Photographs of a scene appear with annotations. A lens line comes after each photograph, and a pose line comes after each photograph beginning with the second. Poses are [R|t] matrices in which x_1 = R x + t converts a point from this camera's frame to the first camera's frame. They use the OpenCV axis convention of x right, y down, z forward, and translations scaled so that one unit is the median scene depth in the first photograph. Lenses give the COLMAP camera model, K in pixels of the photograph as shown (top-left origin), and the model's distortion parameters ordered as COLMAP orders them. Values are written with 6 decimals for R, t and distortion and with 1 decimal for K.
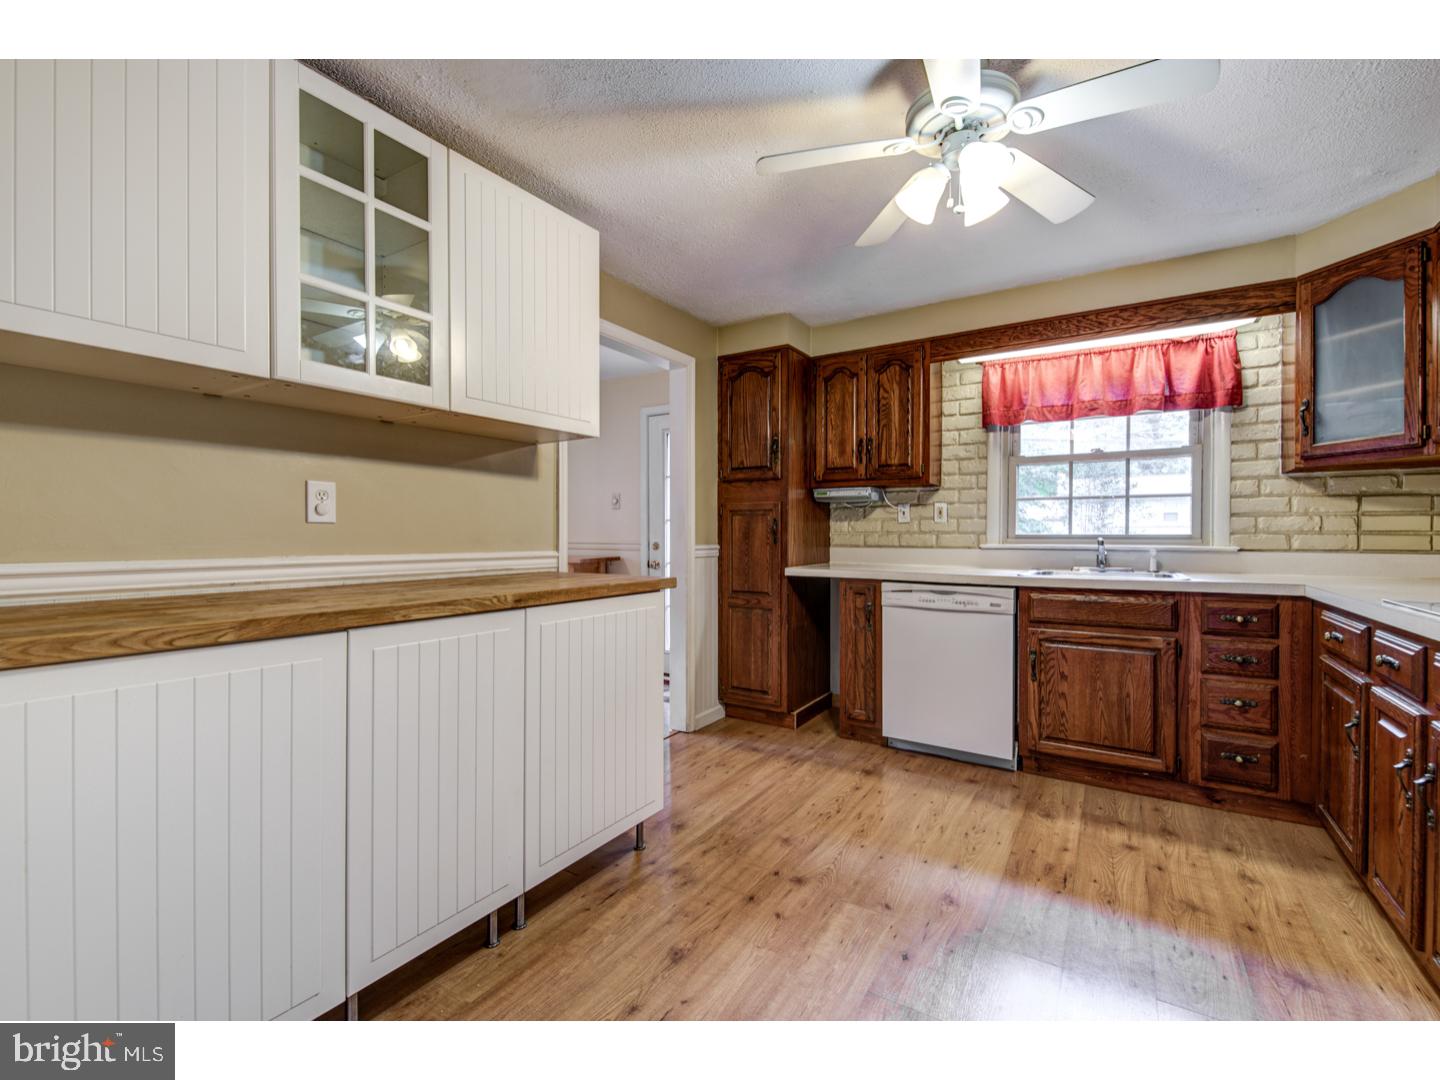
lens RADIAL K [[618.8, 0, 720.9], [0, 618.8, 534.8], [0, 0, 1]] dist [0.012904, -0.008116]
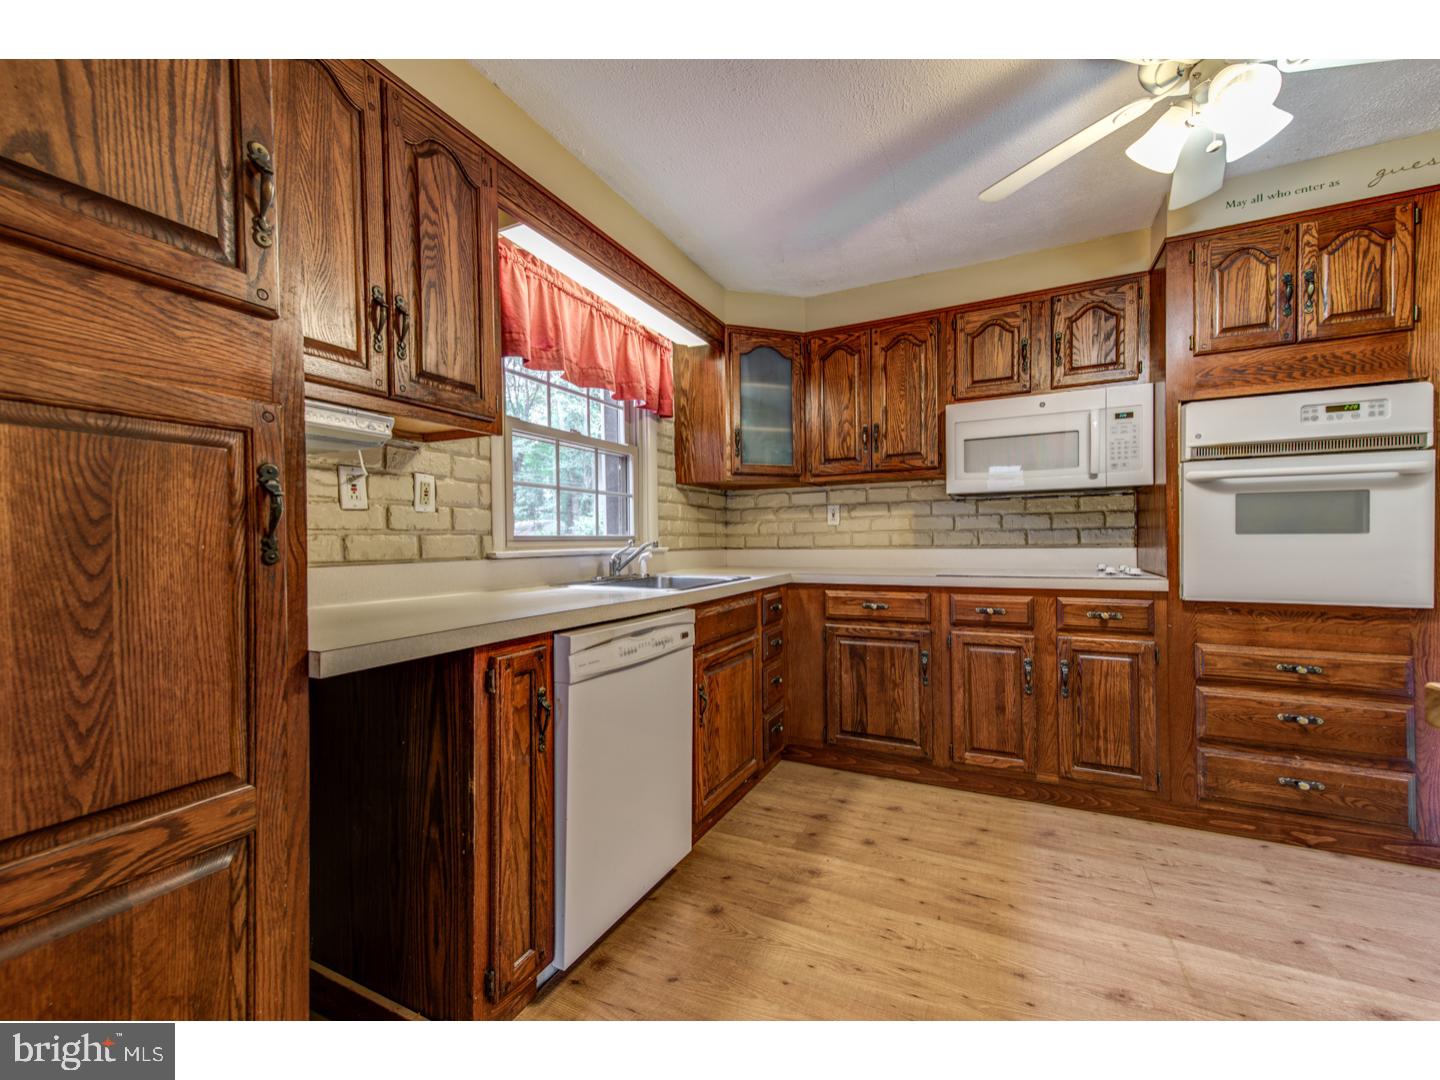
lens RADIAL K [[603.7, 0, 720.0], [0, 603.7, 540.0], [0, 0, 1]] dist [0.040754, -0.007984]
pose [[-0.117000, 0.000310, 0.993132, -0.263609], [0.010308, 0.999946, 0.000902, 0.007970], [-0.993078, 0.010343, -0.116997, 1.200795]]
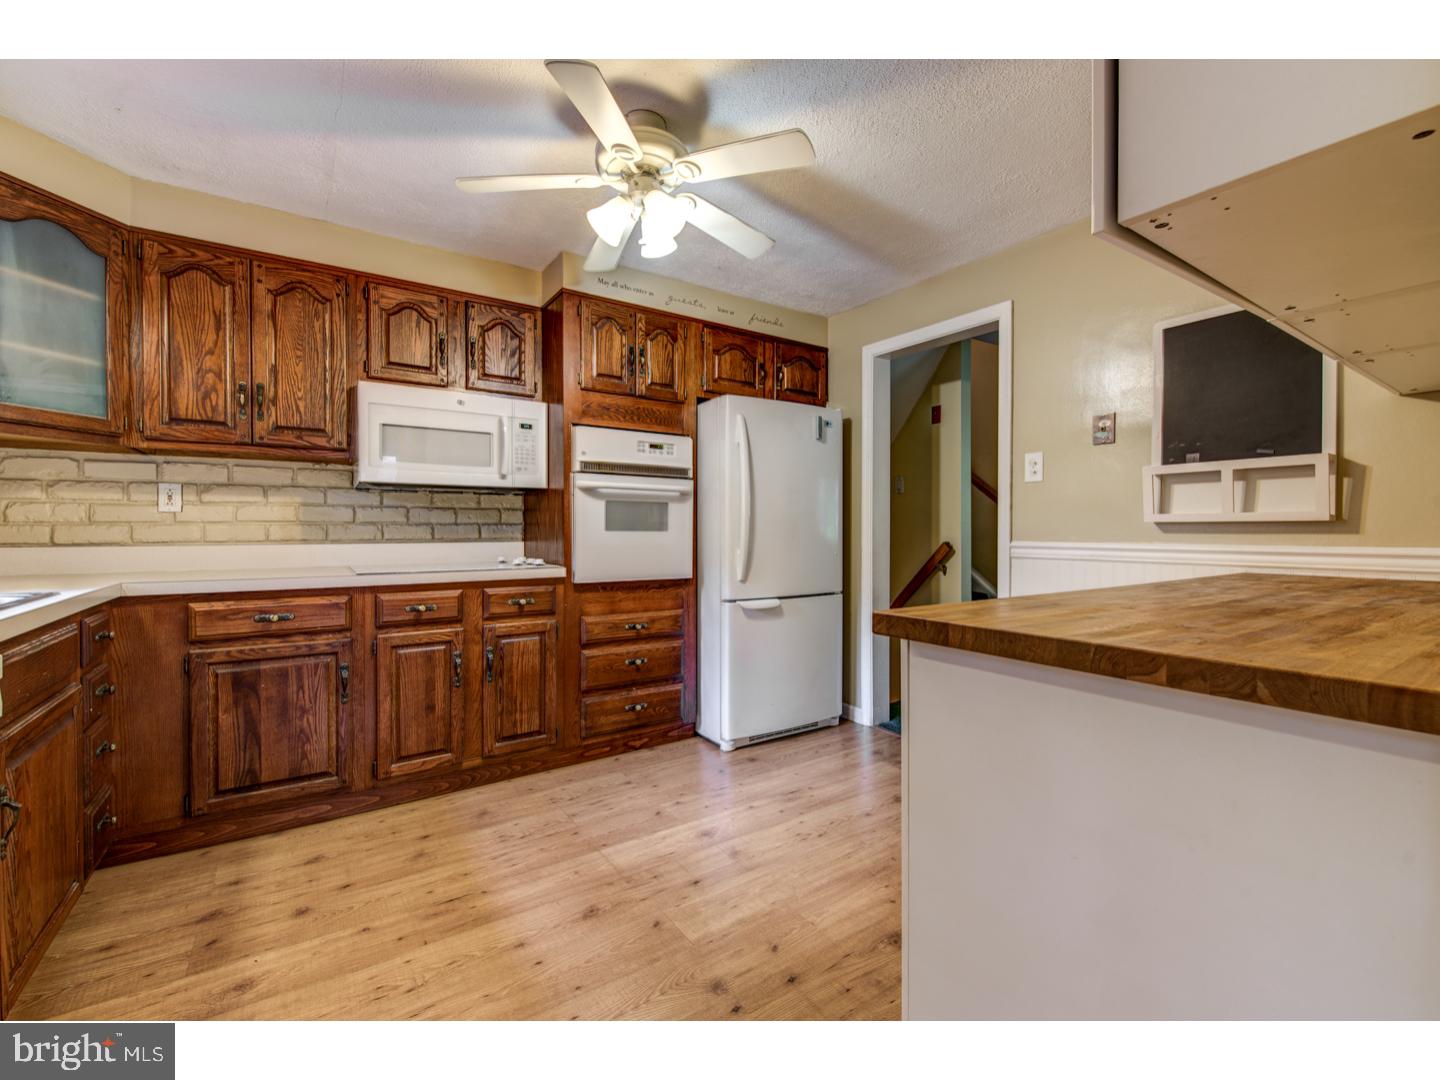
lens RADIAL K [[618.8, 0, 720.9], [0, 618.8, 534.8], [0, 0, 1]] dist [0.012904, -0.008116]
pose [[-0.917728, -0.003814, 0.397191, -0.139479], [-0.001248, 0.999977, 0.006719, 0.007458], [-0.397208, 0.005671, -0.917711, 1.352089]]
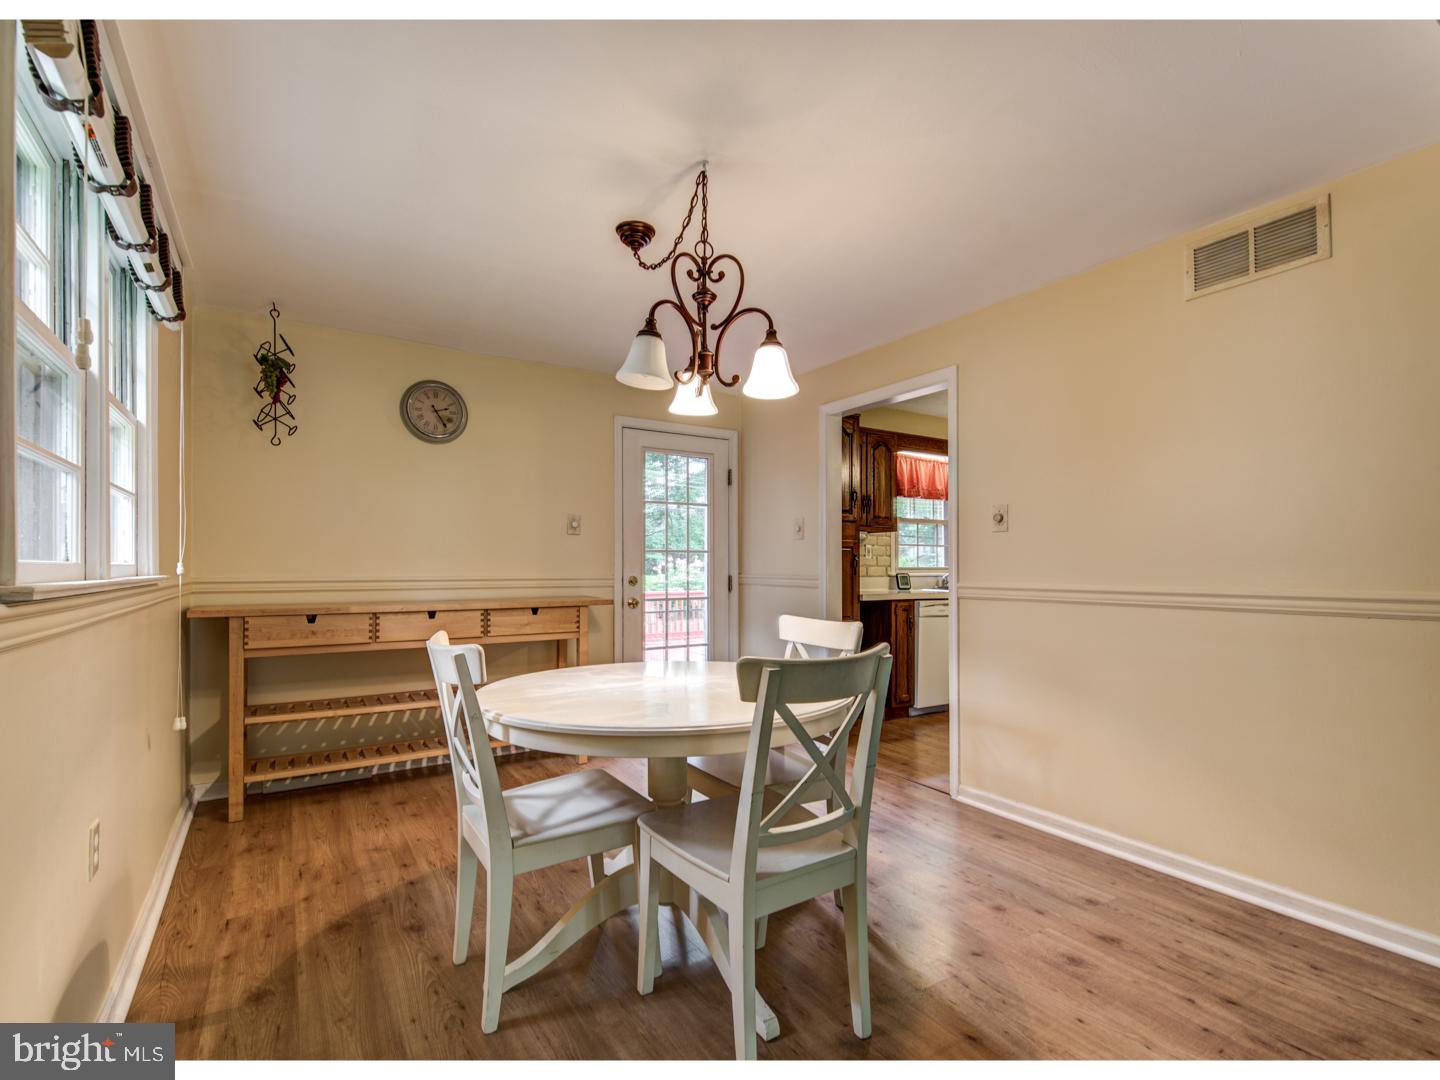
lens RADIAL K [[695.0, 0, 719.9], [0, 695.0, 565.0], [0, 0, 1]] dist [-0.000699, -0.000220]
pose [[0.418898, 0.001637, 0.908032, -1.808779], [0.002132, 0.999994, -0.002786, -0.002256], [-0.908031, 0.003103, 0.418892, 0.948047]]
